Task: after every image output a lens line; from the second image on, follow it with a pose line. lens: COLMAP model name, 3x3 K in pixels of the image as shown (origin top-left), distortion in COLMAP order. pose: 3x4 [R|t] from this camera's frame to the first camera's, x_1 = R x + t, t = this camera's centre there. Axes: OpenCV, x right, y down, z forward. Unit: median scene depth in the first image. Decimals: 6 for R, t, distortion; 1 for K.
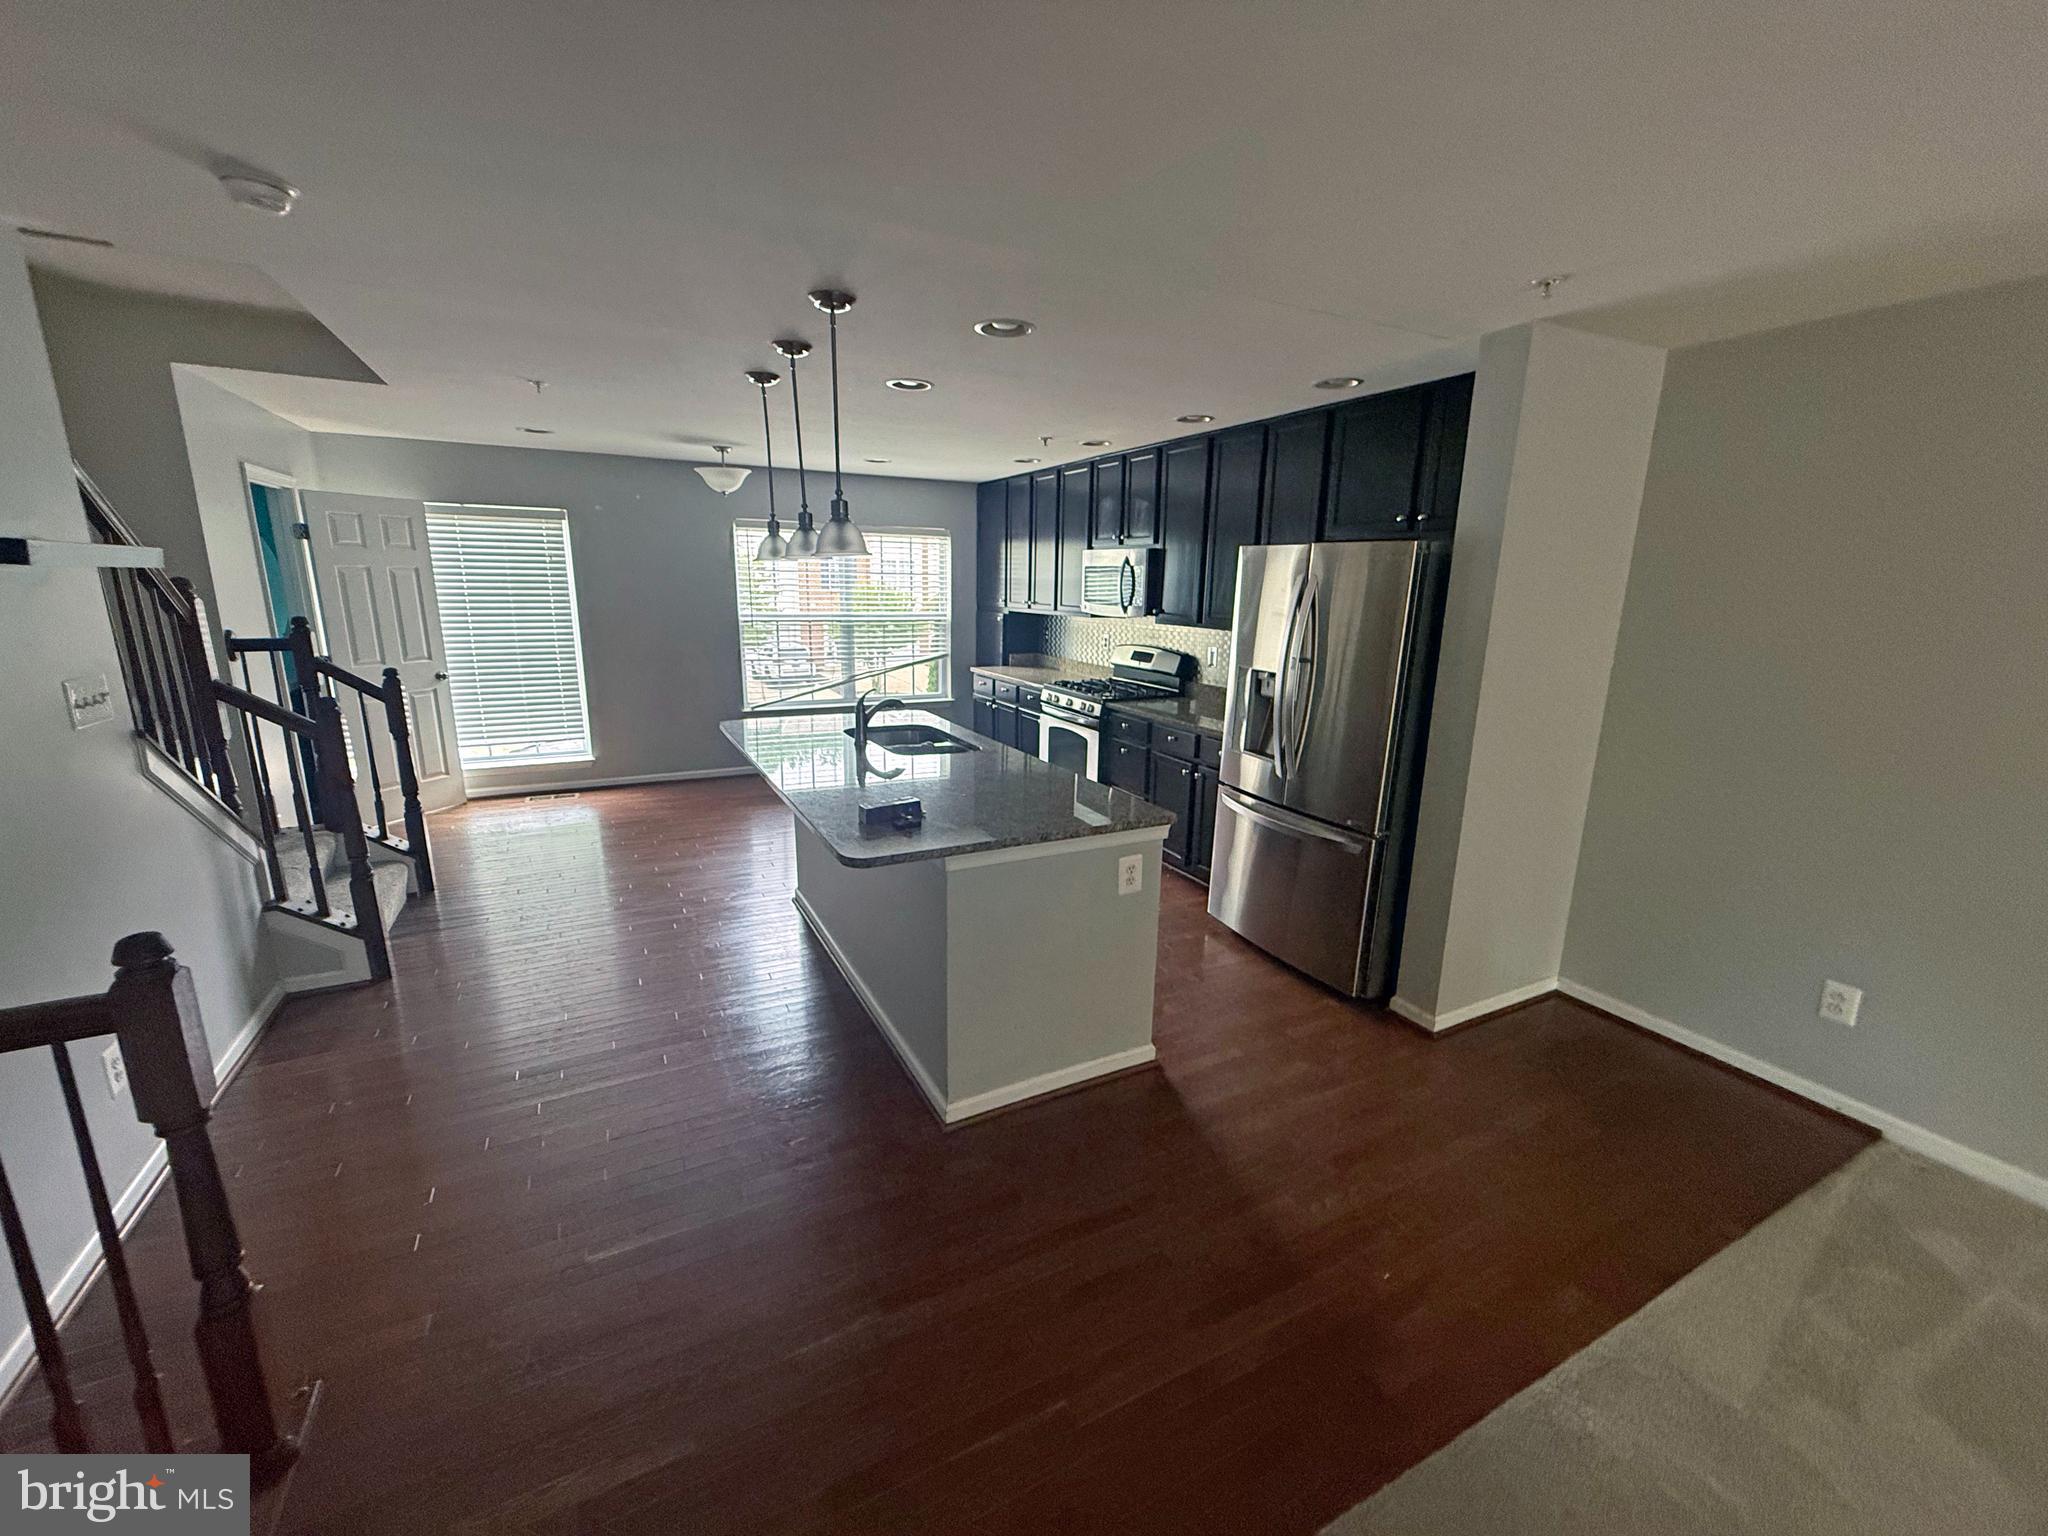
lens RADIAL K [[815.6, 0, 1025.4], [0, 815.6, 763.4], [0, 0, 1]] dist [0.000931, -0.000109]
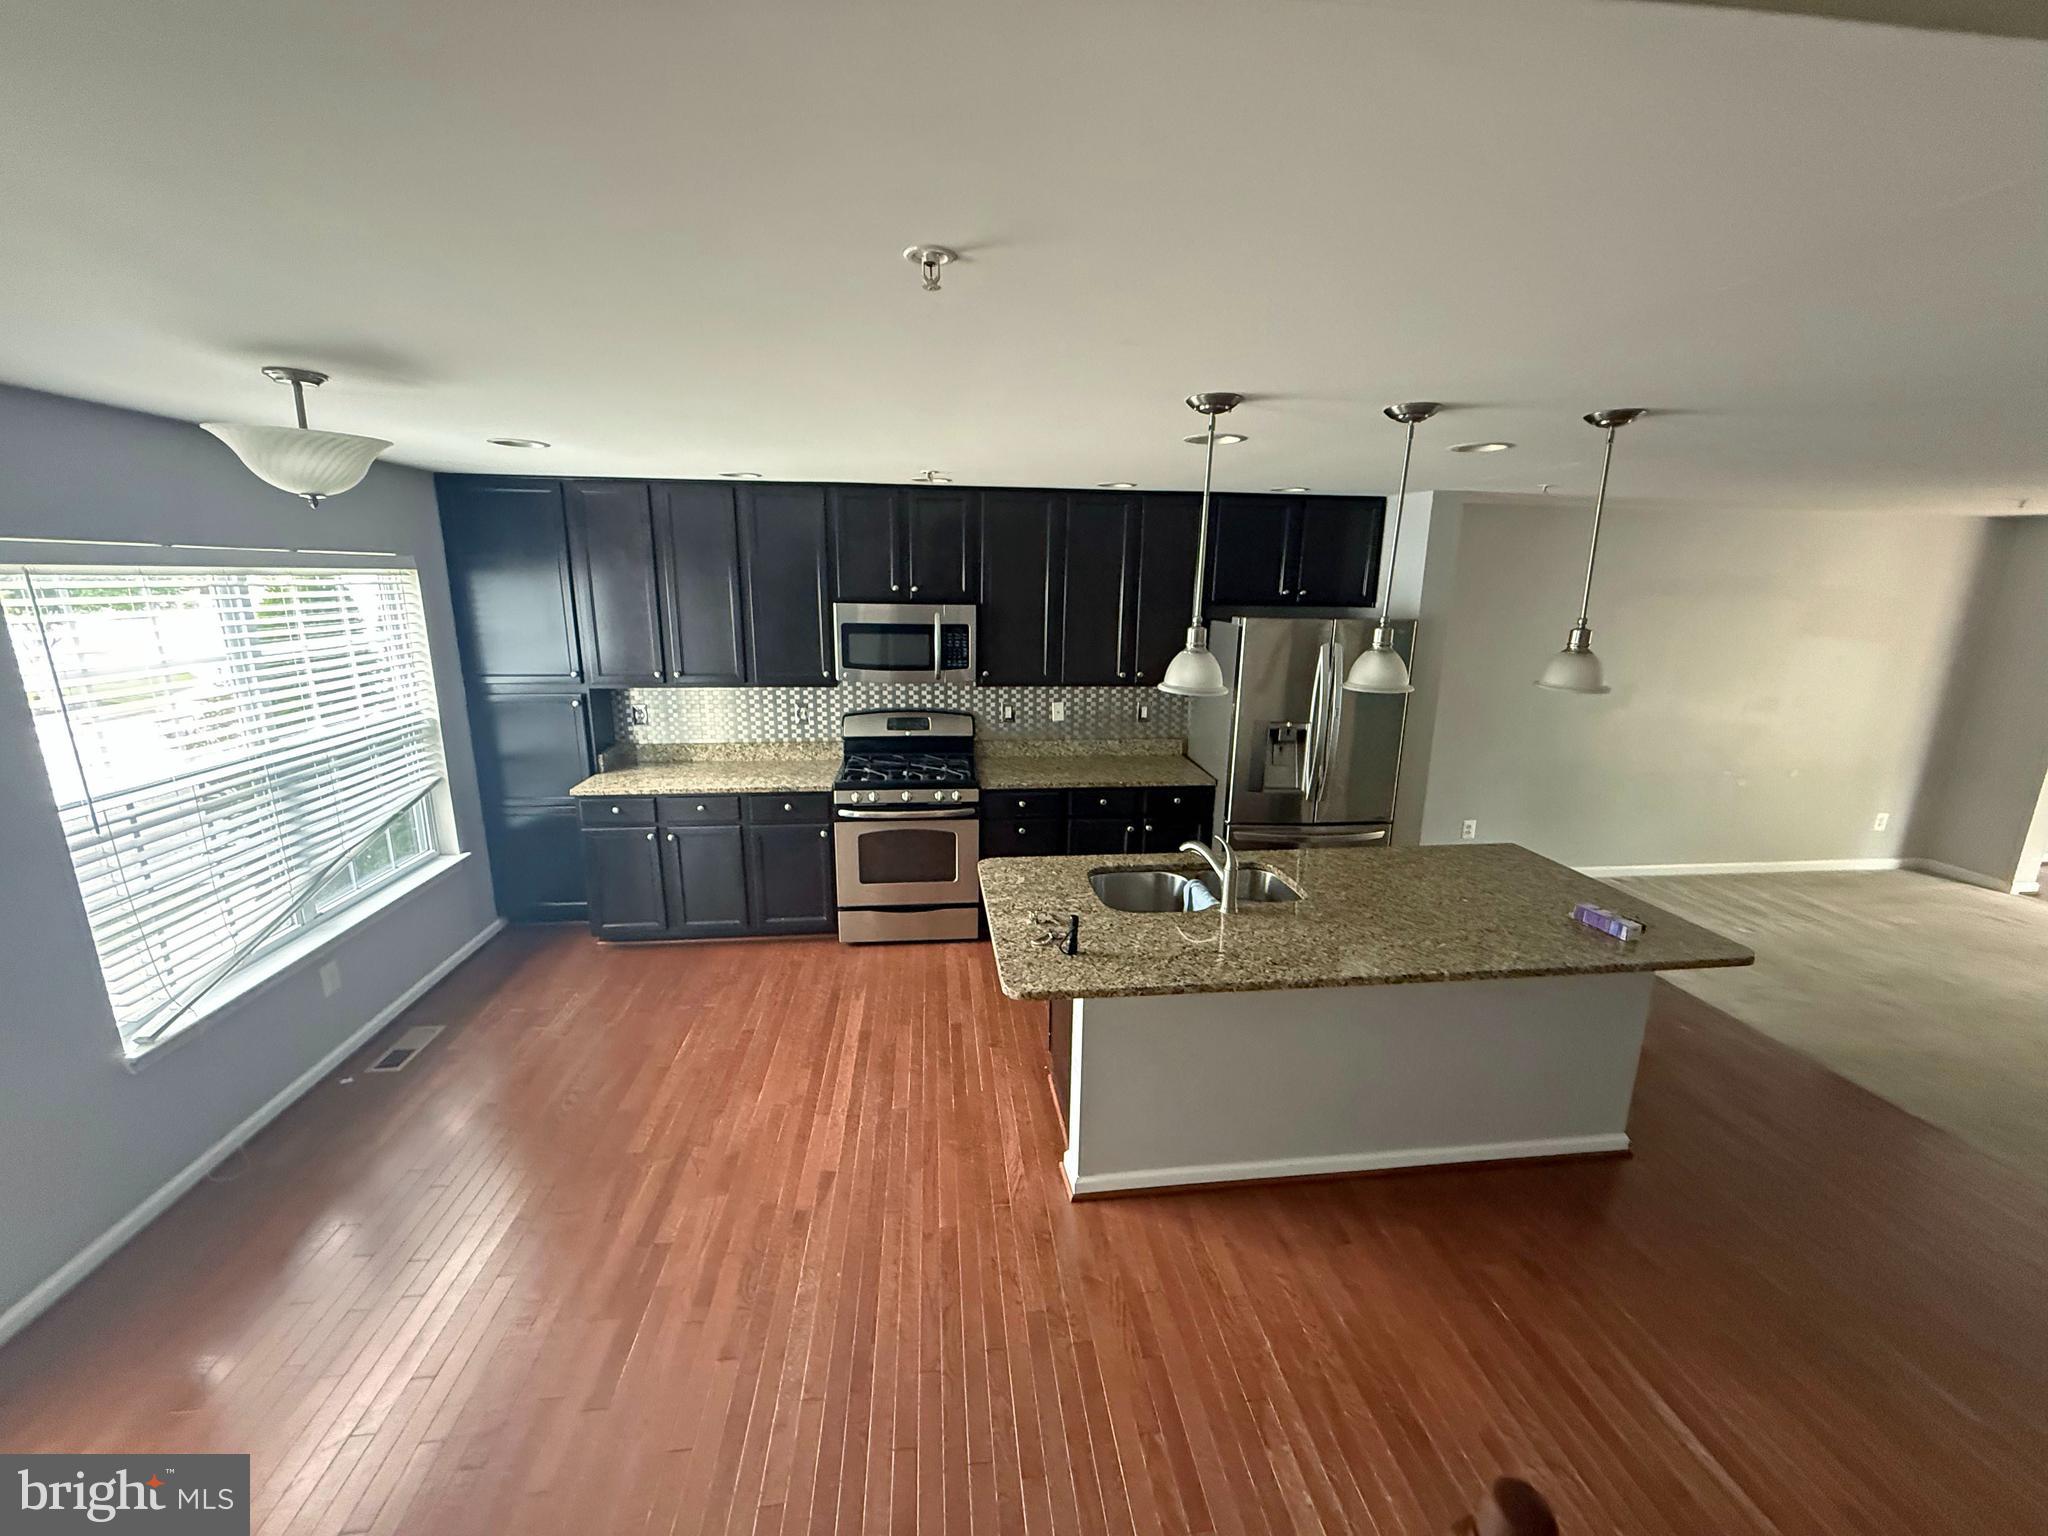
lens RADIAL K [[815.6, 0, 1025.4], [0, 815.6, 763.4], [0, 0, 1]] dist [0.000931, -0.000109]
pose [[0.353562, -0.232096, 0.906160, -0.985498], [0.195018, 0.965731, 0.171263, -0.349713], [-0.914856, 0.116165, 0.386709, 0.910472]]
